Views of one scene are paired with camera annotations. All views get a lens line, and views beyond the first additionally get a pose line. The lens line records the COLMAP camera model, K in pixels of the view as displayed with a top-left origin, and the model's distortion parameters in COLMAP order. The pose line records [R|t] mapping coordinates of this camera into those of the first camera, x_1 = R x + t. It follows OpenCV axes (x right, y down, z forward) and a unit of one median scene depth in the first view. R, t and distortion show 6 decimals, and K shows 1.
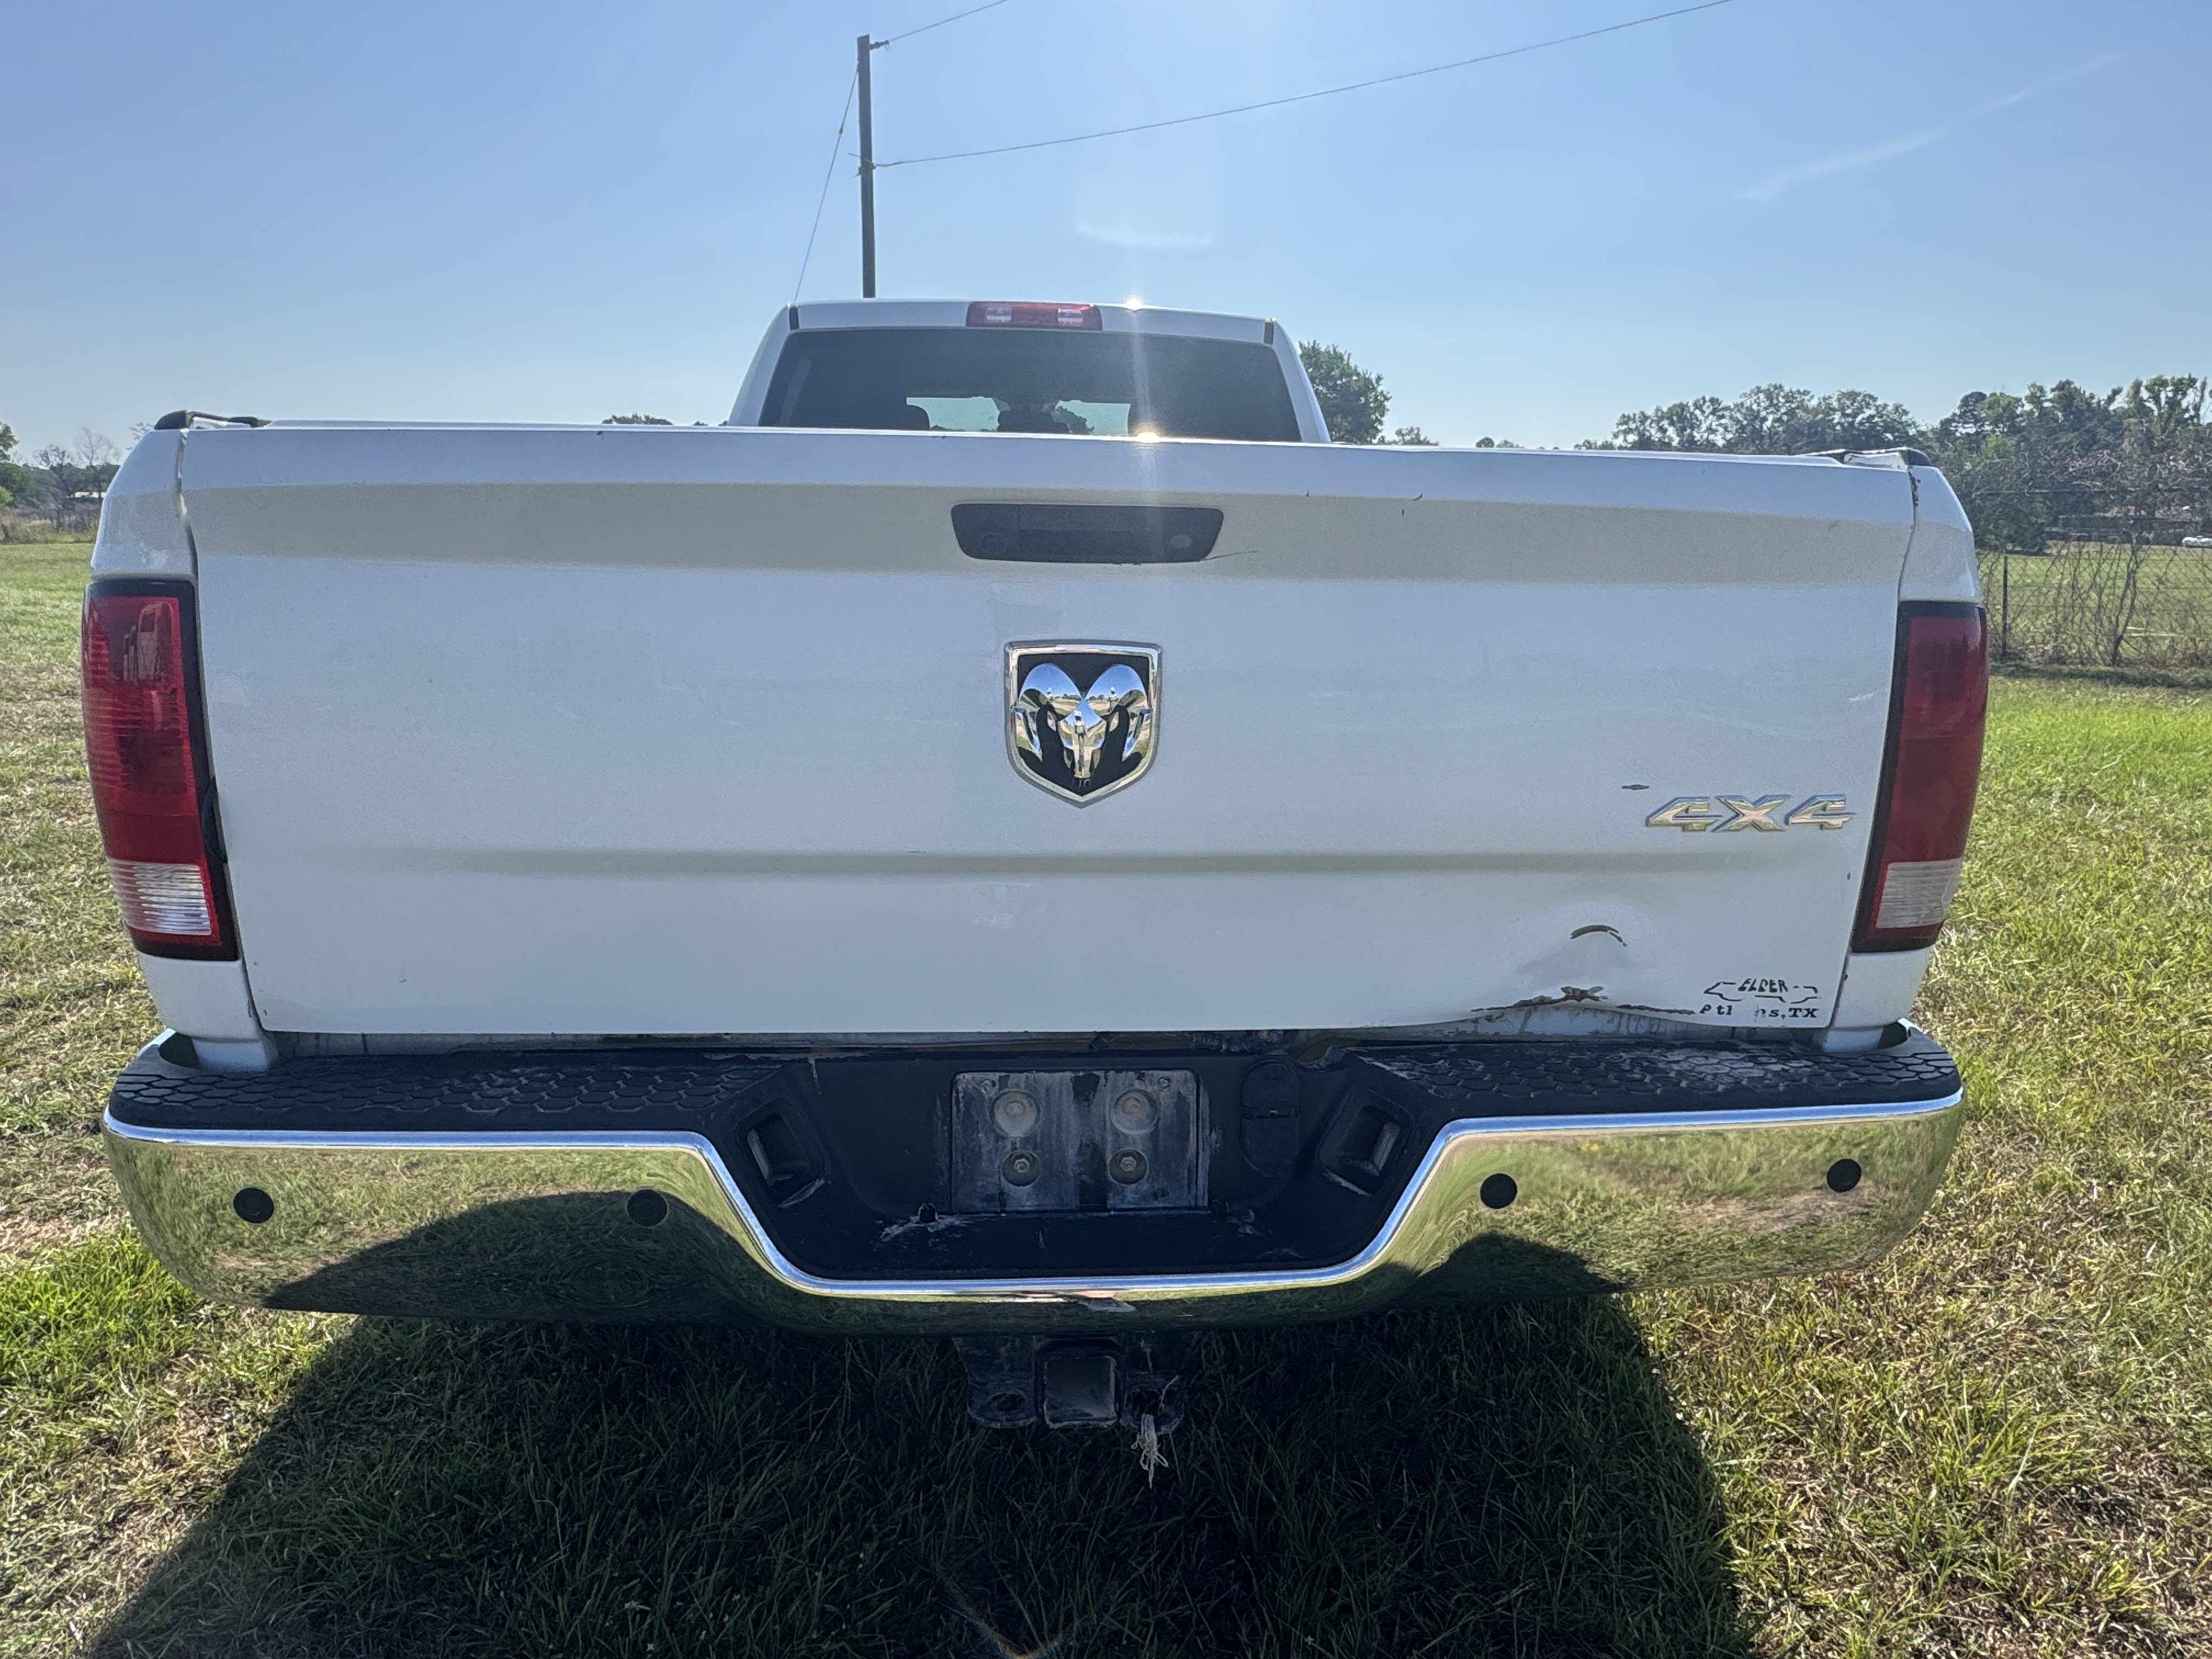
lens RADIAL K [[1392.3, 0, 1106.0], [0, 1392.3, 829.5], [0, 0, 1]] dist [-0.000865, 0.001452]
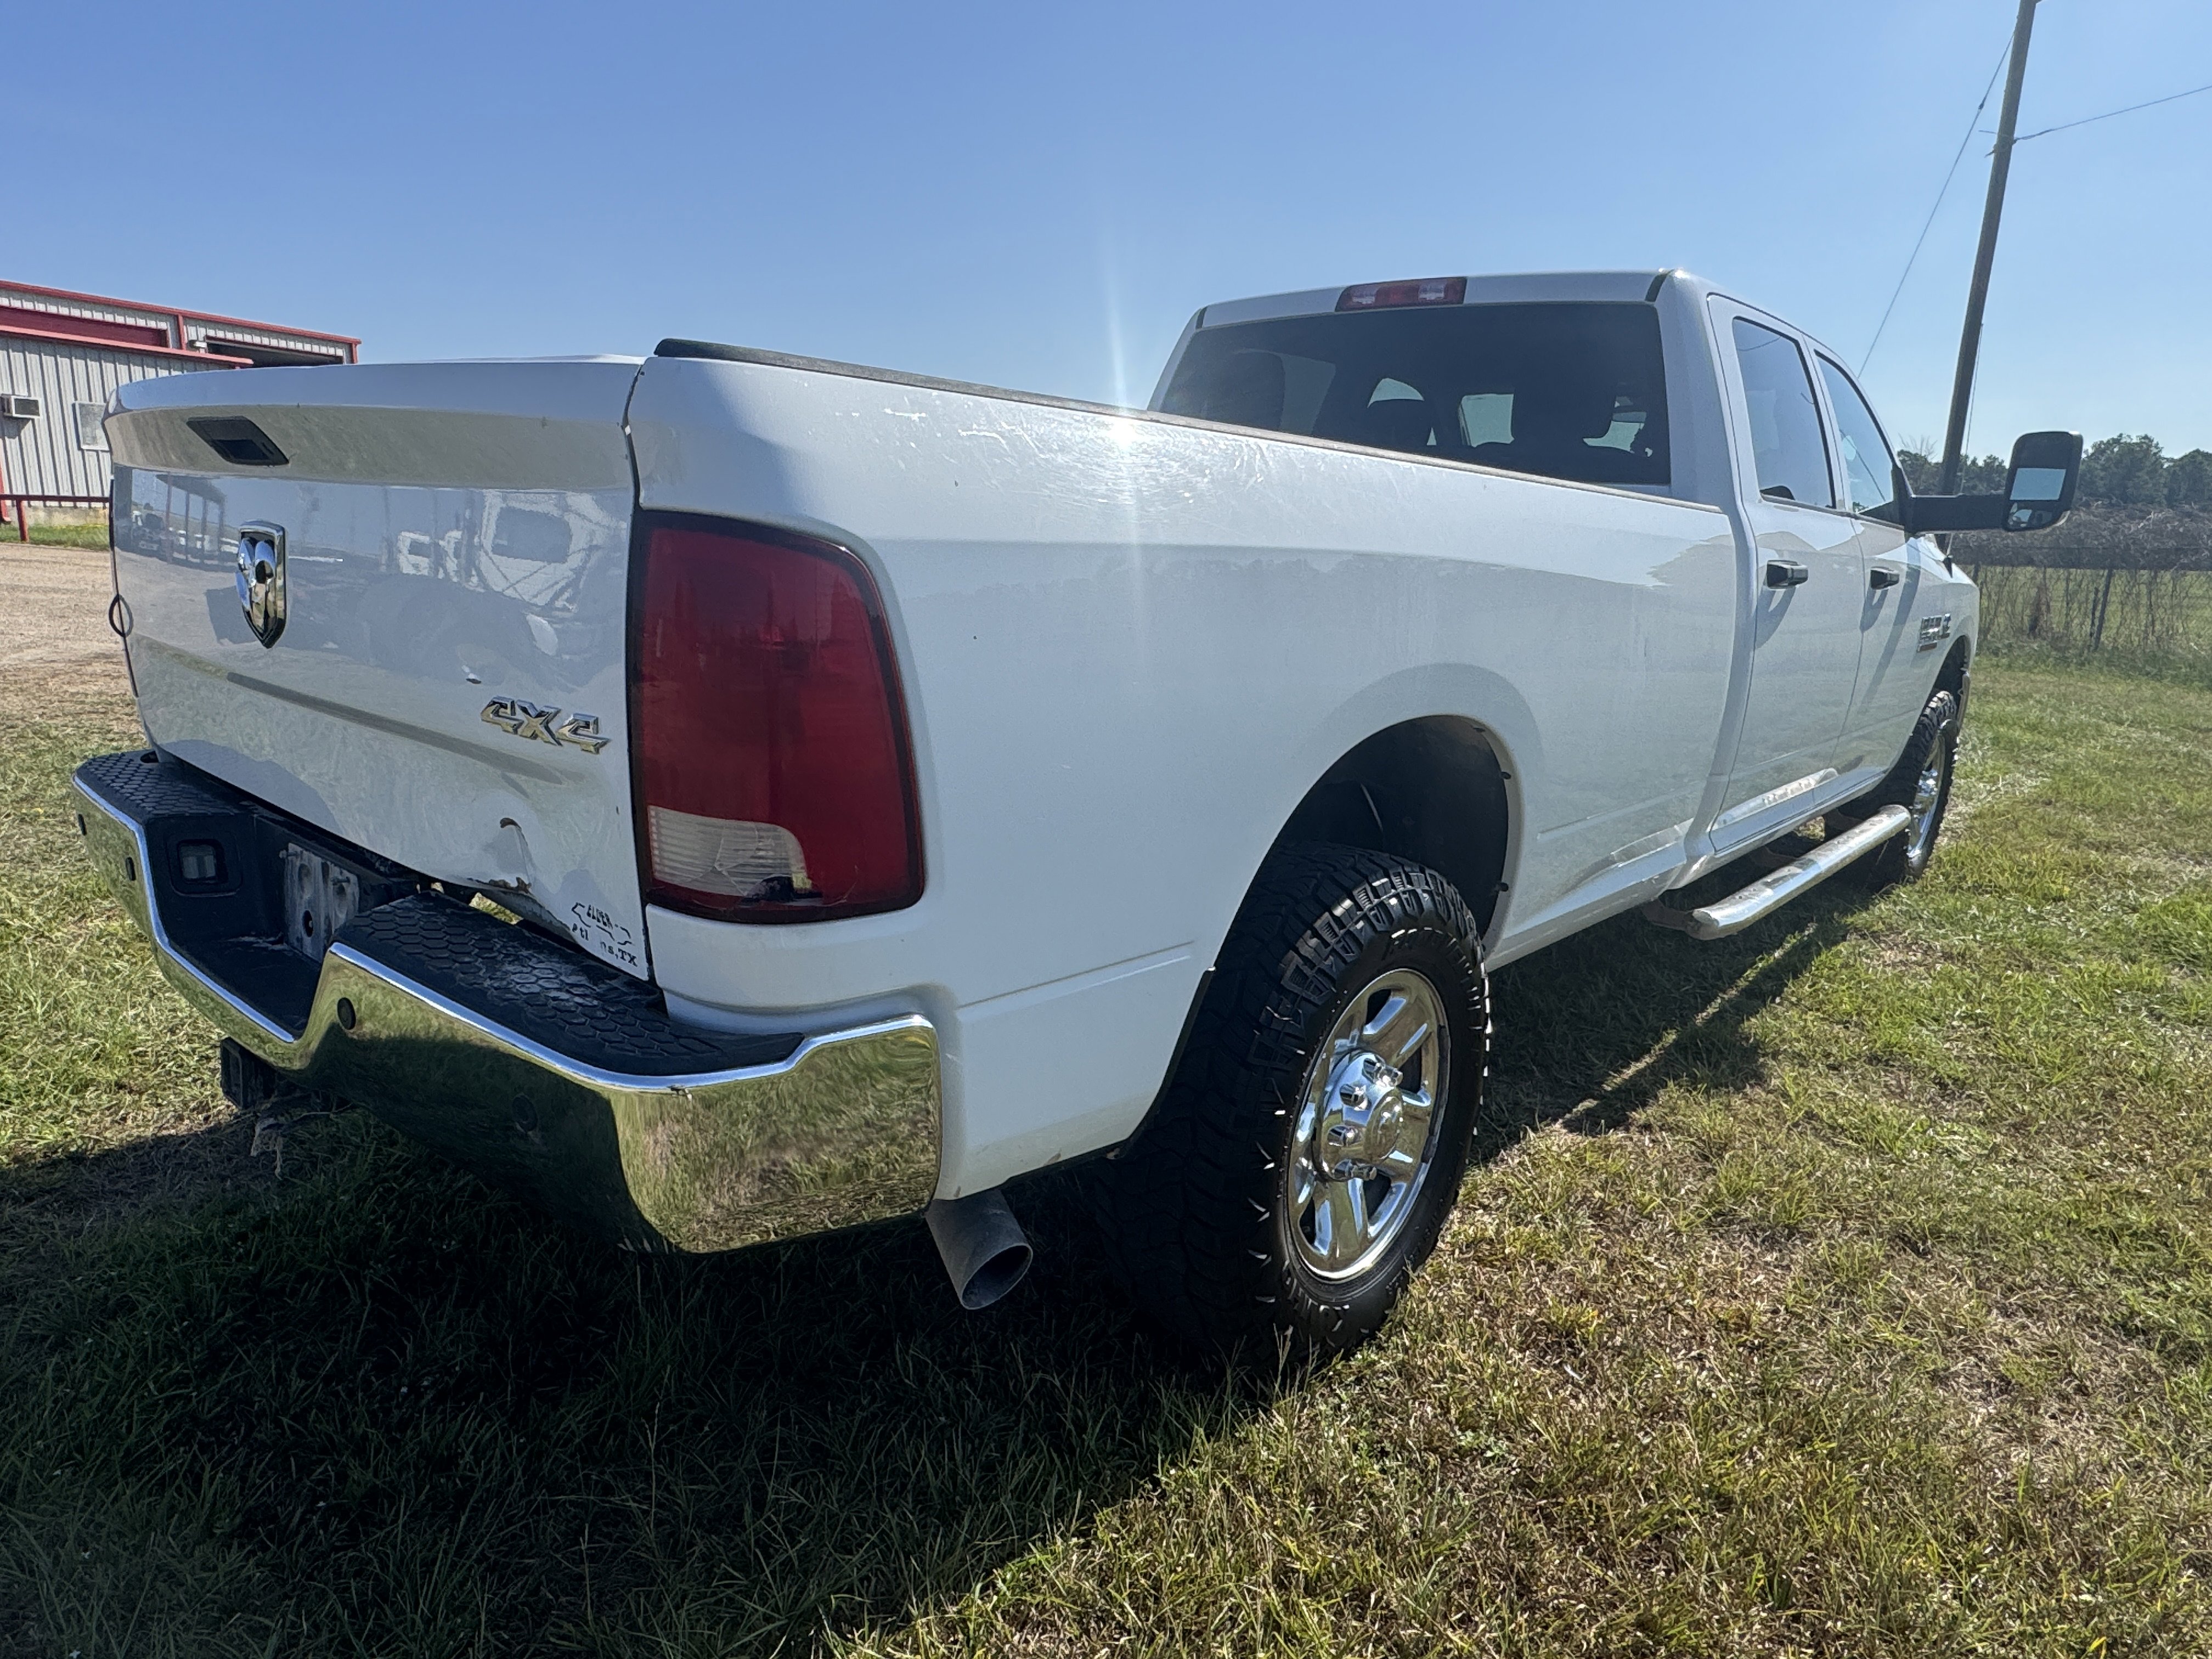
lens RADIAL K [[1392.3, 0, 1106.0], [0, 1392.3, 829.5], [0, 0, 1]] dist [-0.000865, 0.001452]
pose [[0.688176, 0.174551, -0.704235, 0.550728], [-0.191359, 0.979928, 0.055888, -0.026590], [0.699854, 0.096301, 0.707764, 0.226530]]
